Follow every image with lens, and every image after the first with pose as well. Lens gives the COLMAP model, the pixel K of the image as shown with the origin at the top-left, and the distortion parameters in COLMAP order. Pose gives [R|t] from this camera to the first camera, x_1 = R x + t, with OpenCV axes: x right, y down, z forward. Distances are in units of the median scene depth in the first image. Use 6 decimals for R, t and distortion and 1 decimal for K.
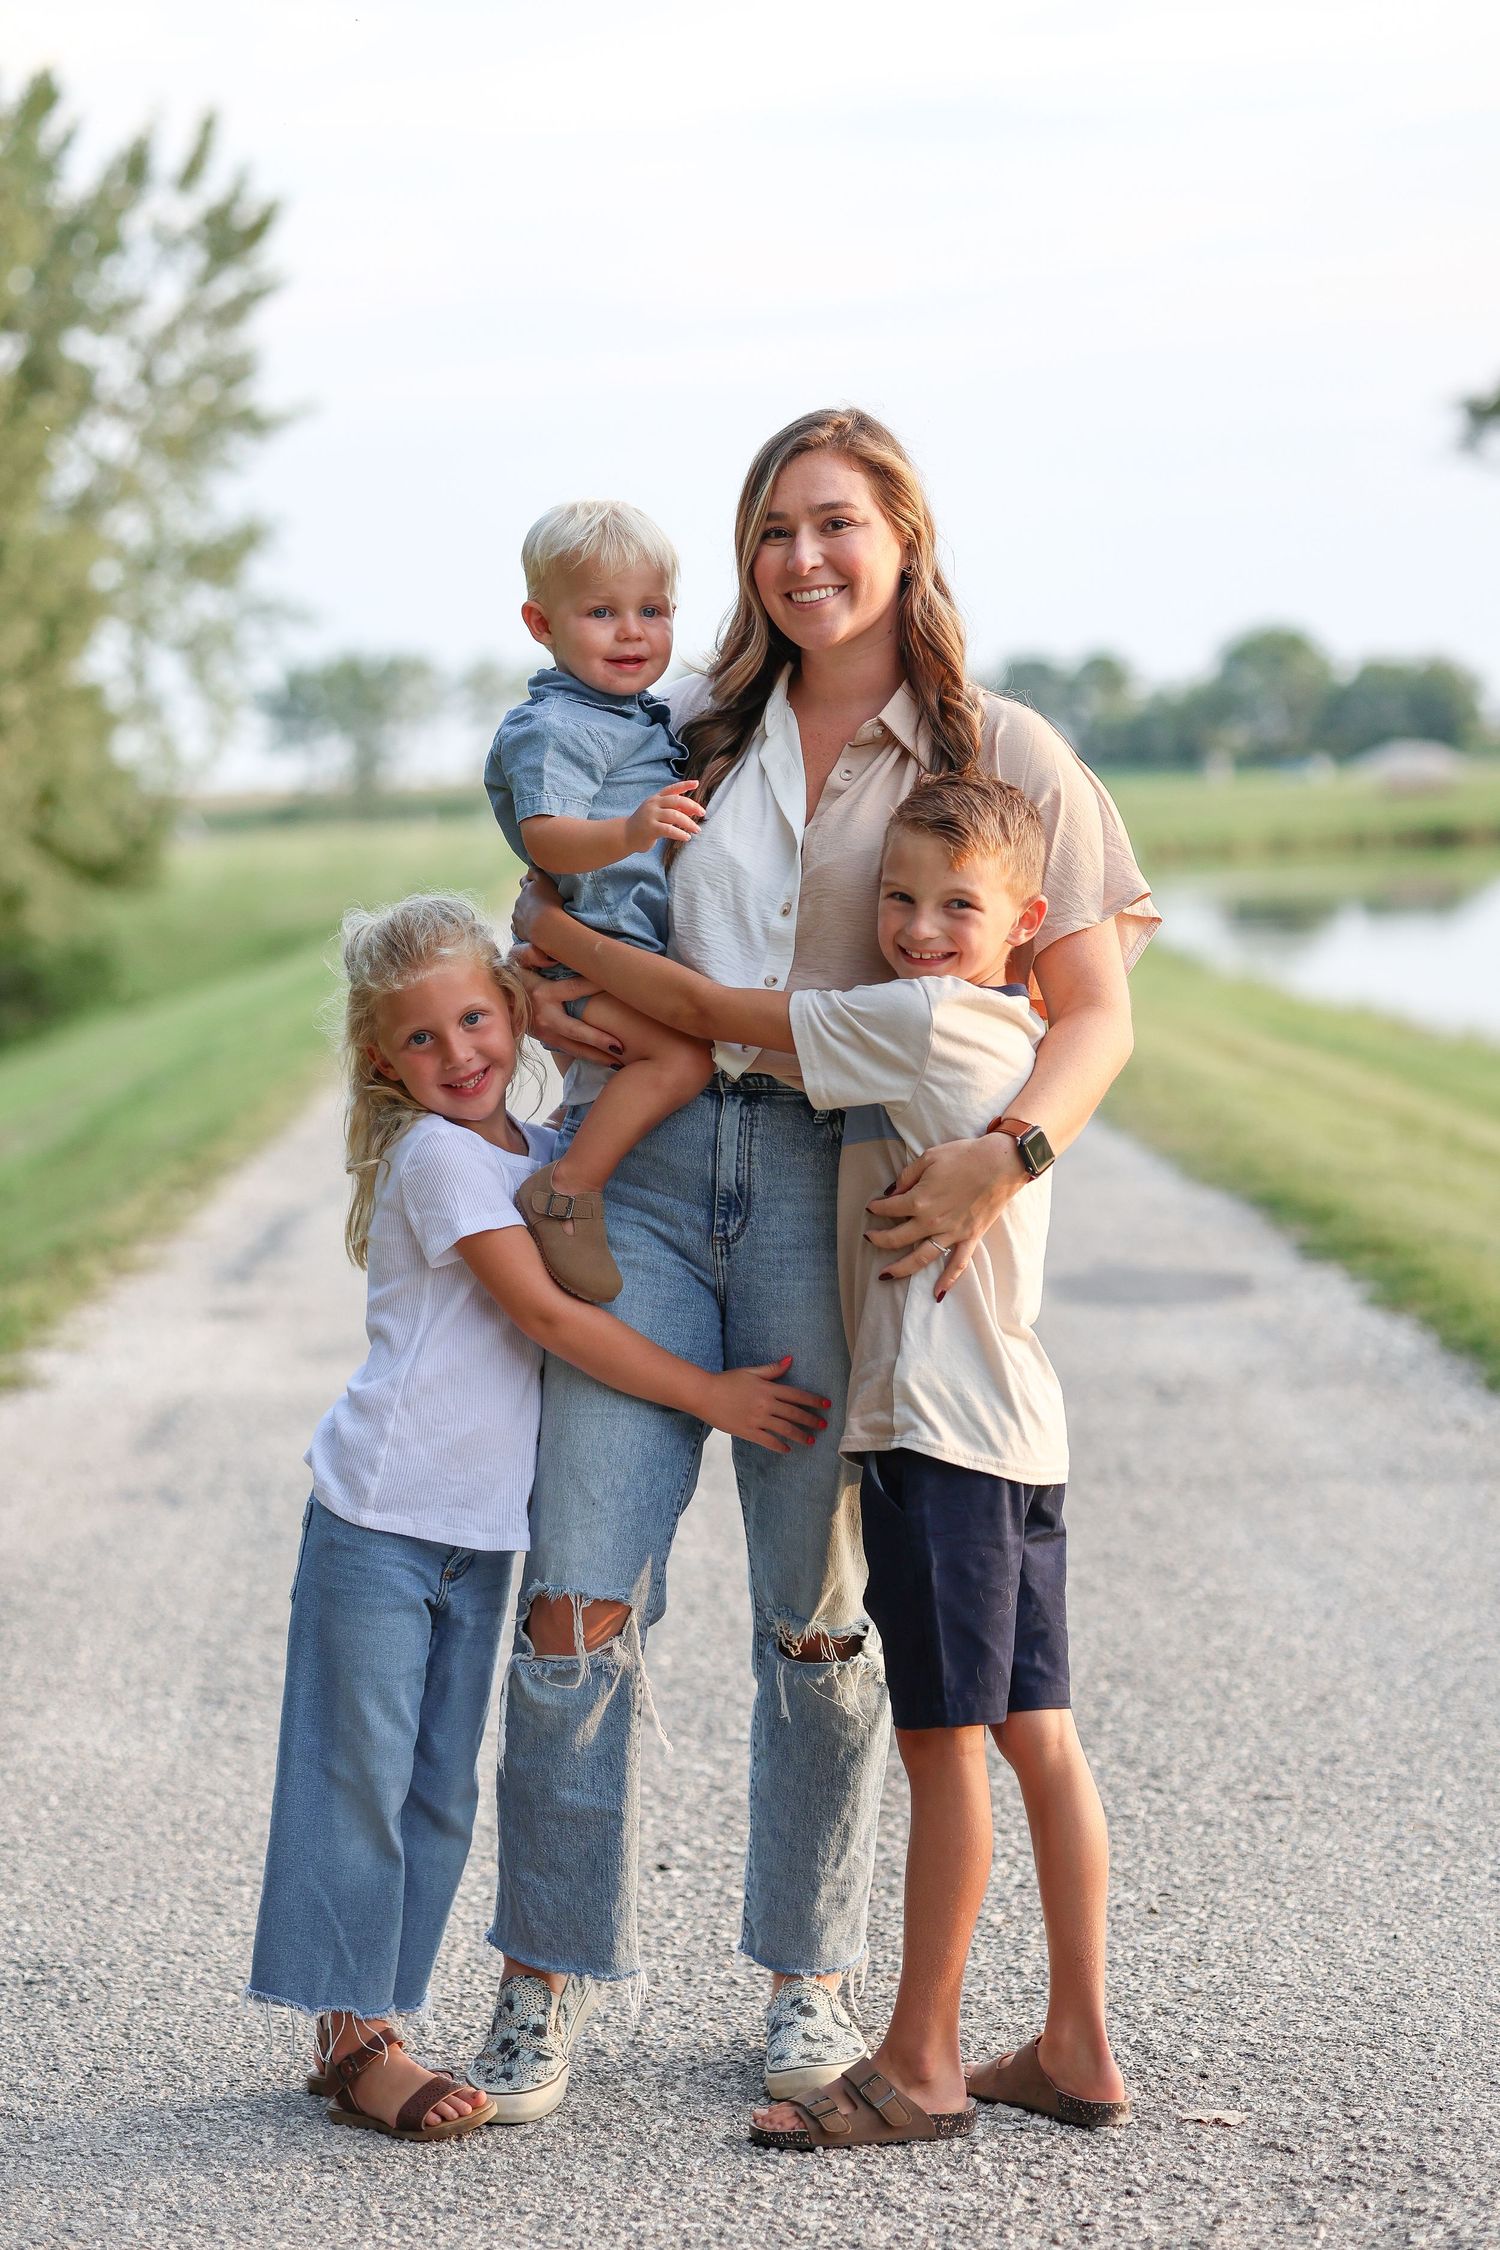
lens RADIAL K [[5393.1, 0, 750.0], [0, 5393.1, 1125.0], [0, 0, 1]] dist [0.535669, -2.569312]
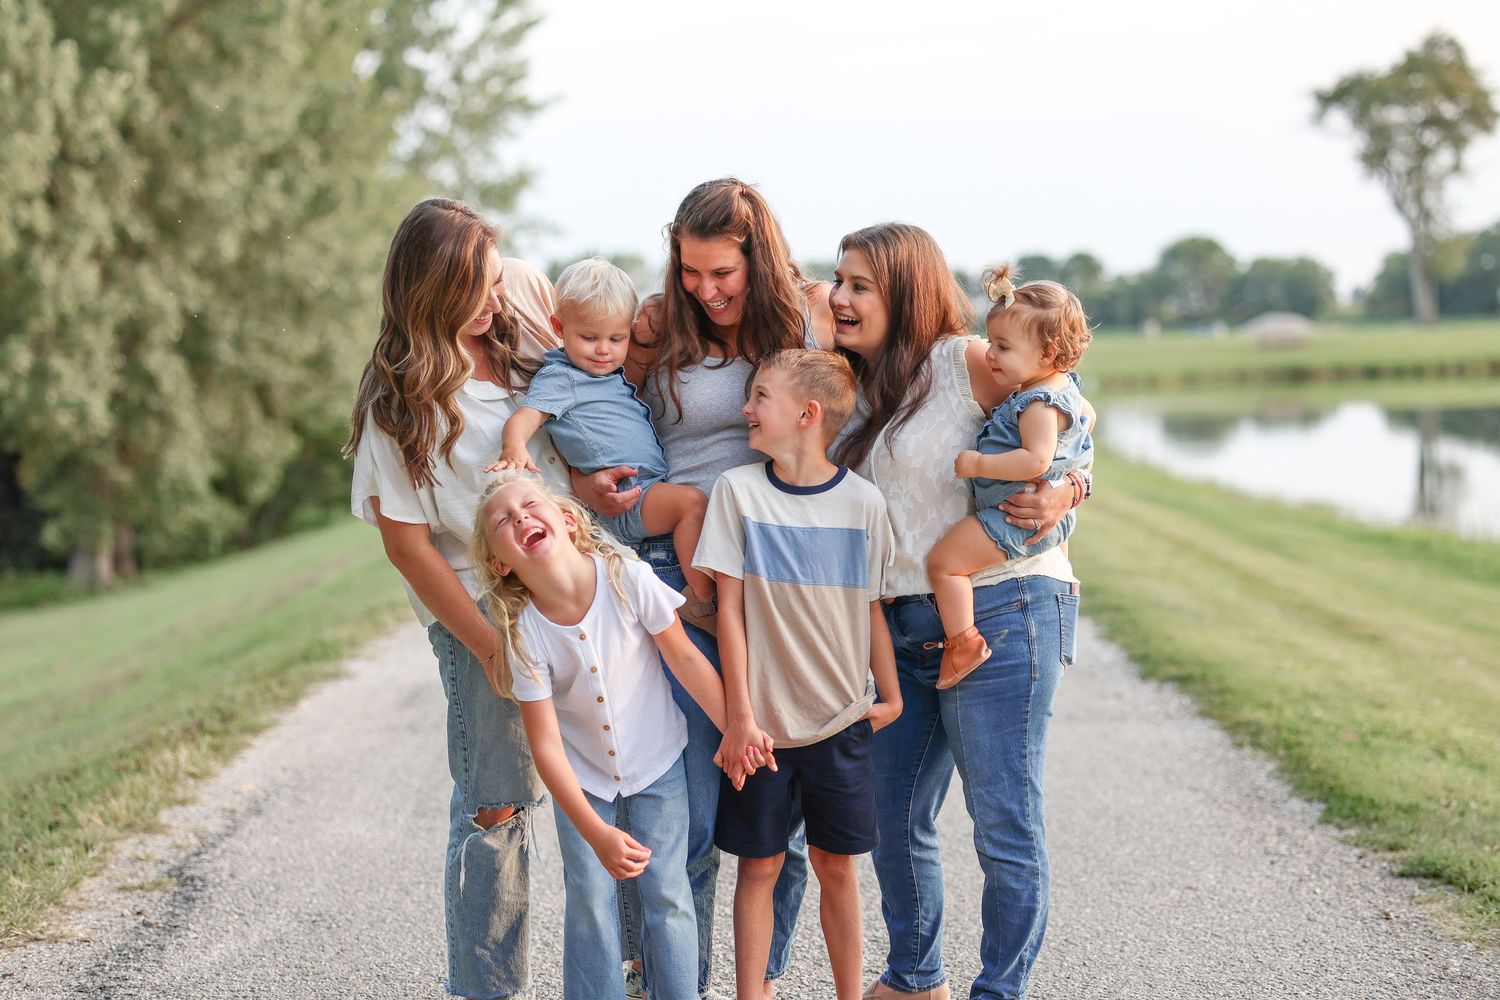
lens RADIAL K [[4257.6, 0, 753.9], [0, 4257.6, 454.1], [0, 0, 1]] dist [0.656900, -2.810308]
pose [[0.998469, 0.004973, -0.055083, 0.101001], [-0.006850, 0.999400, -0.033940, 0.027262], [0.054882, 0.034265, 0.997905, -0.510706]]
